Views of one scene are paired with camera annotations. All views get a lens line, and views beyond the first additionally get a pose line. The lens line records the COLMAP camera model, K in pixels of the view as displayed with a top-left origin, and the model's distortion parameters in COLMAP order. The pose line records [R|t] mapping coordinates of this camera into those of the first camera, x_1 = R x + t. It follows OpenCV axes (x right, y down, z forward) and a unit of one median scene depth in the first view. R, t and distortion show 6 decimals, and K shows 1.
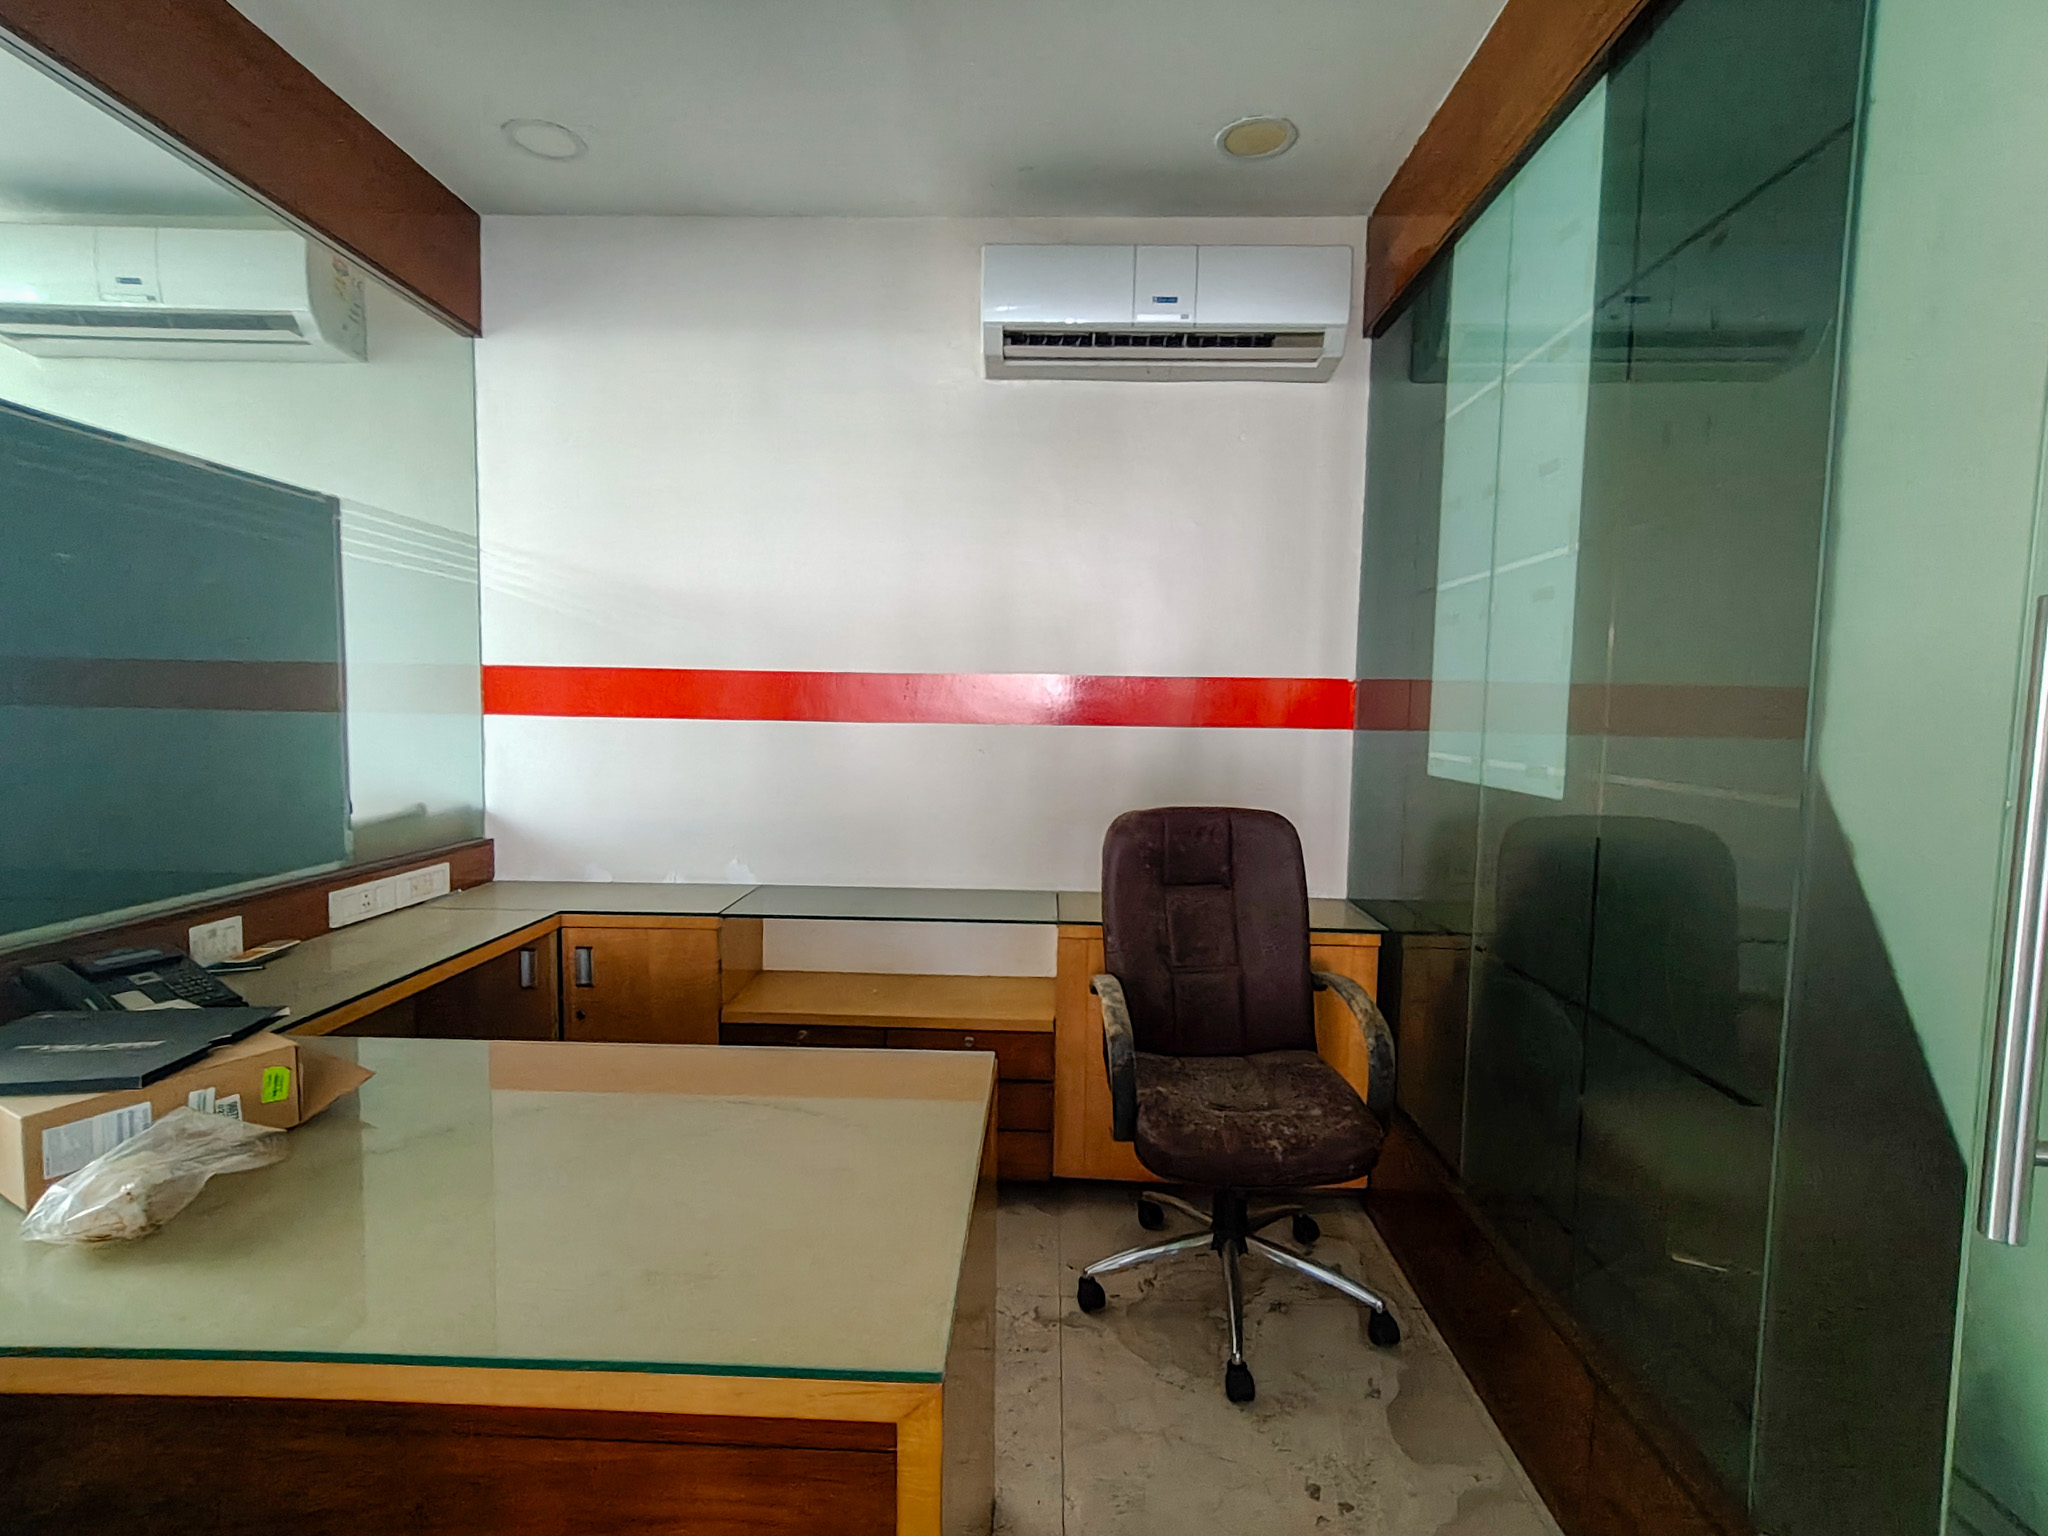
lens RADIAL K [[964.7, 0, 1039.9], [0, 964.7, 766.7], [0, 0, 1]] dist [0.010355, -0.003171]
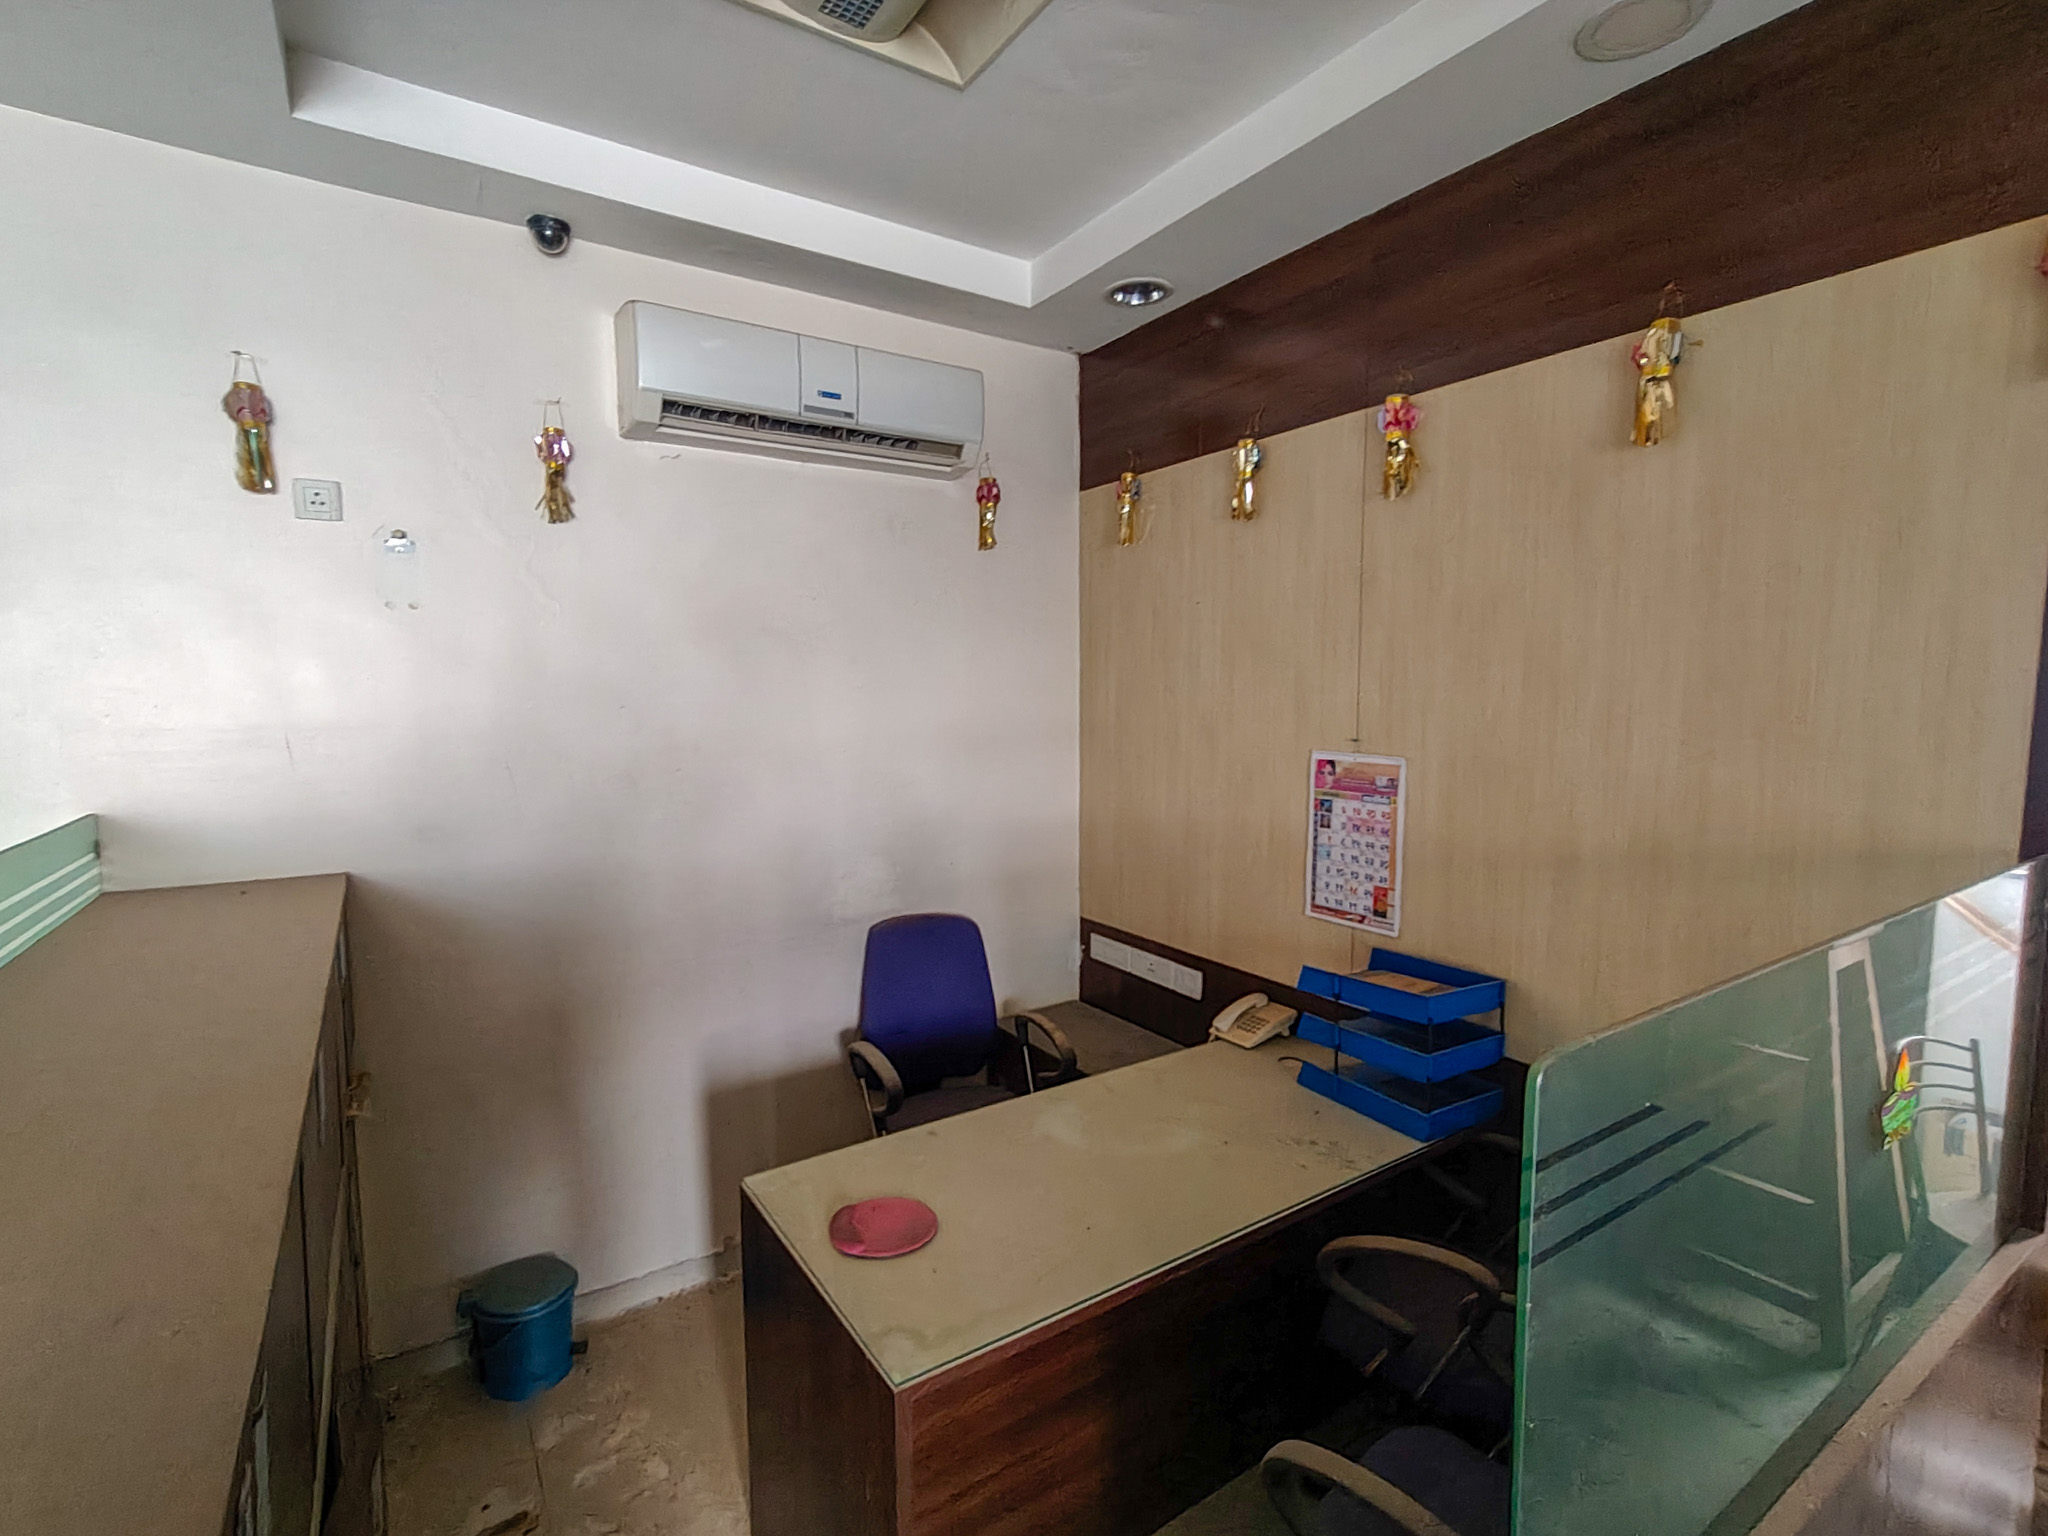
lens RADIAL K [[964.7, 0, 1024.1], [0, 964.7, 773.4], [0, 0, 1]] dist [0.010355, -0.003171]
pose [[0.817267, -0.068368, 0.572189, -0.334277], [0.099451, 0.994772, -0.023187, -0.017239], [-0.567613, 0.075855, 0.819794, 0.024965]]
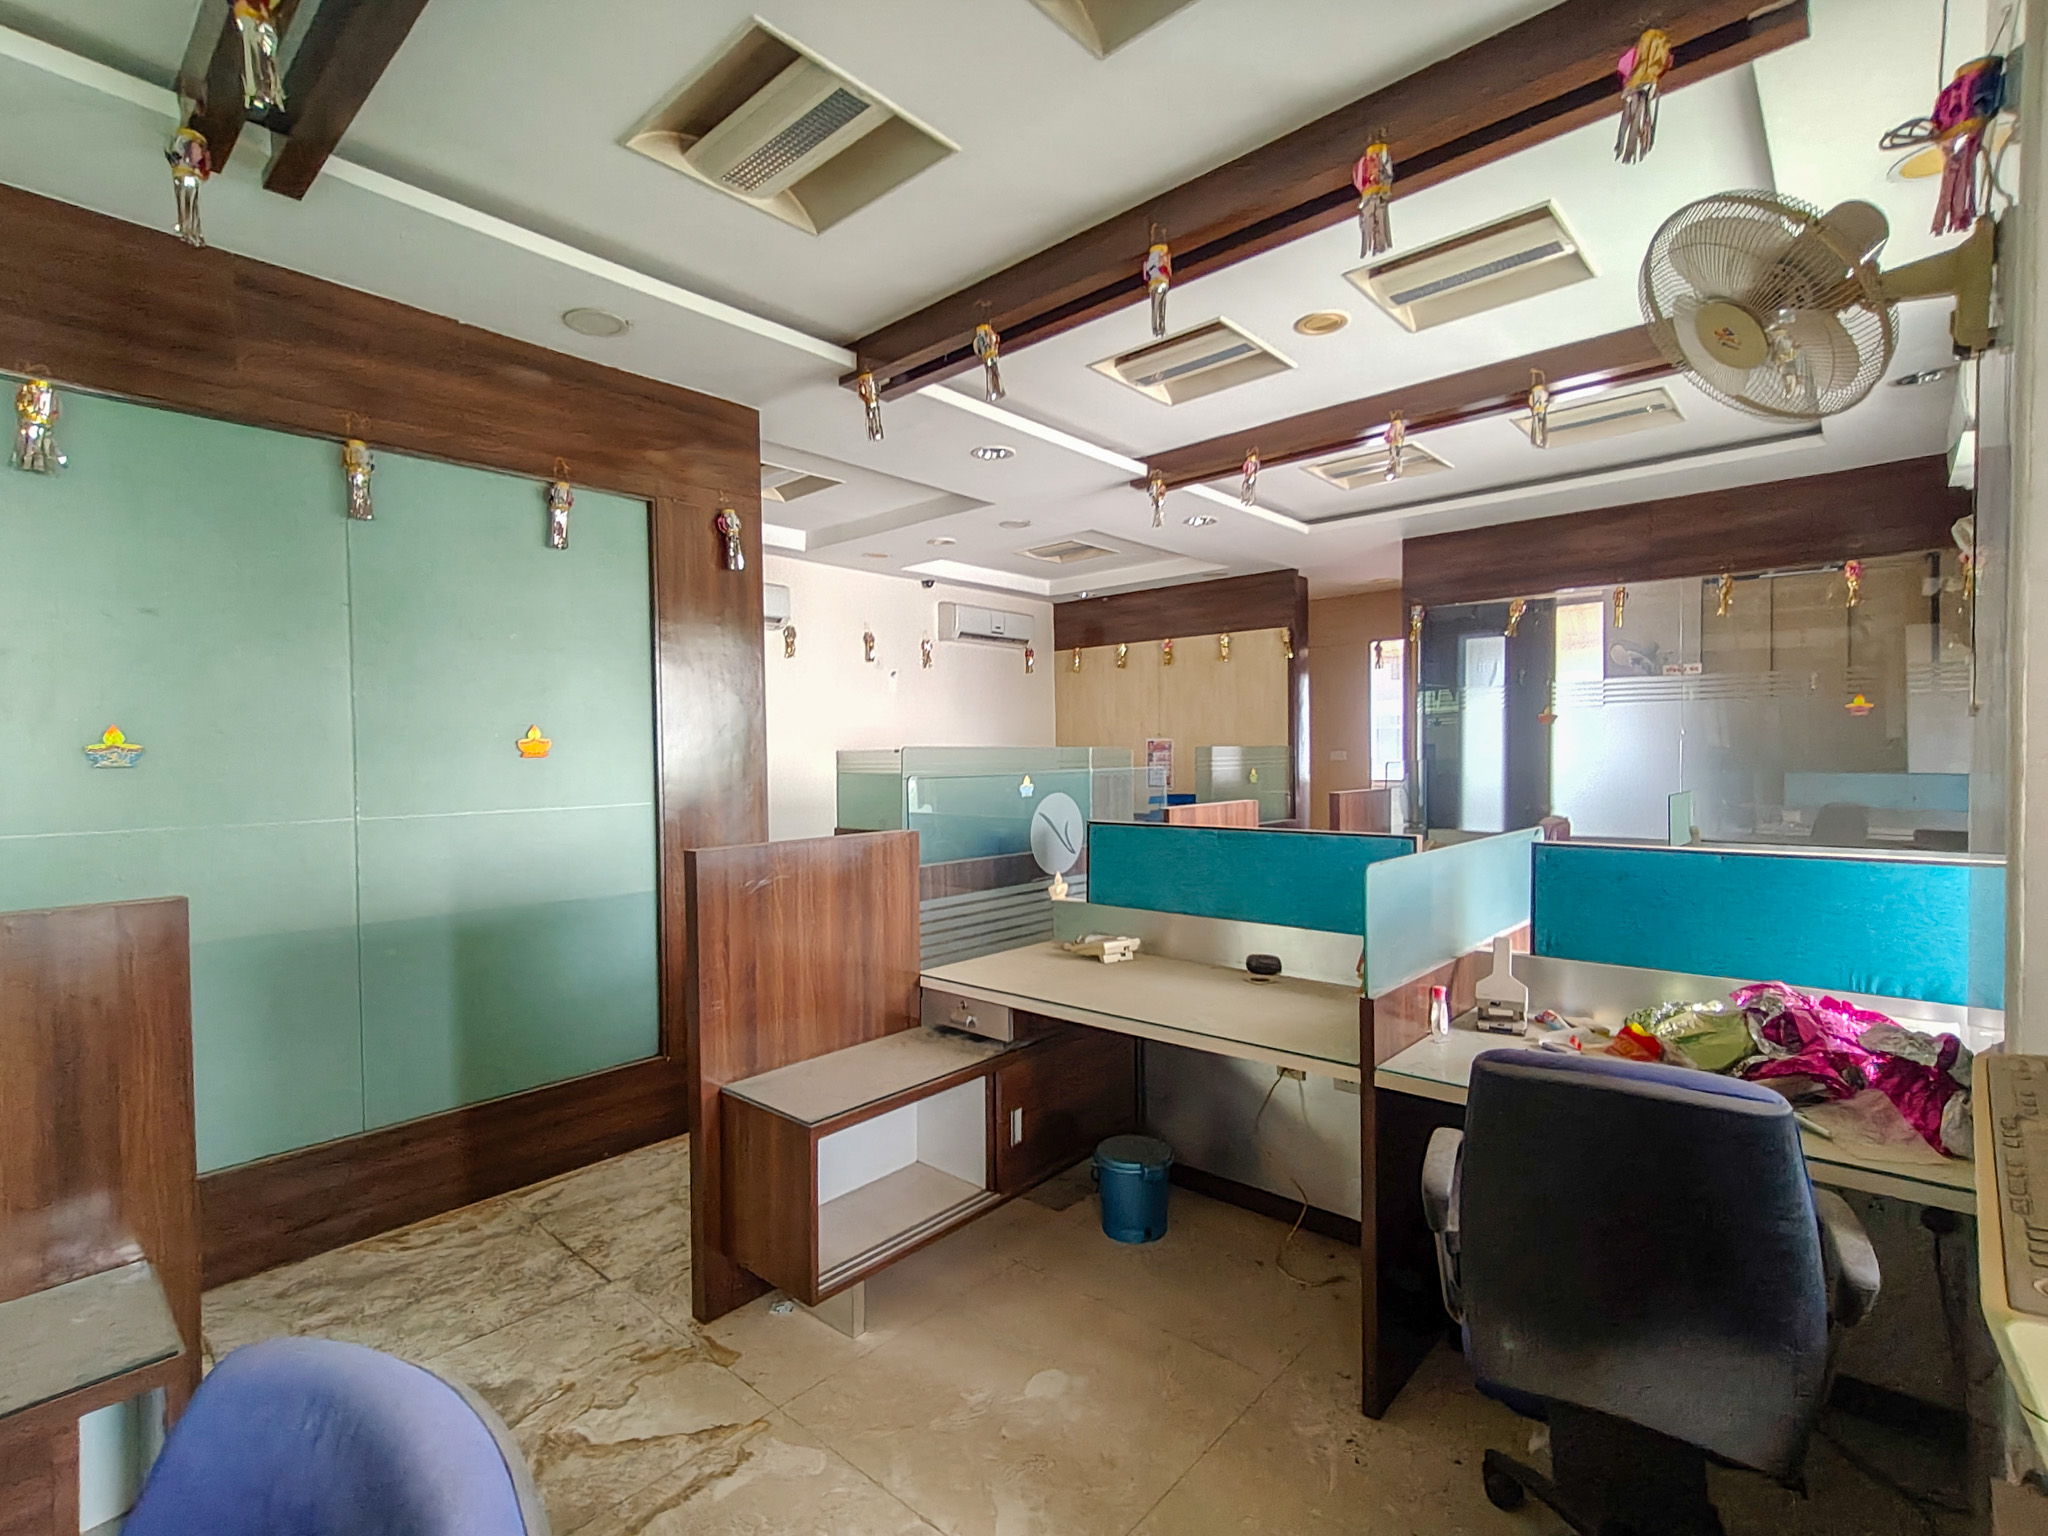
lens RADIAL K [[964.7, 0, 1024.2], [0, 964.7, 780.2], [0, 0, 1]] dist [0.010355, -0.003171]
pose [[0.647716, -0.042259, 0.760709, -2.475141], [0.132868, 0.989425, -0.058167, 0.265213], [-0.750207, 0.138750, 0.646482, -1.227959]]
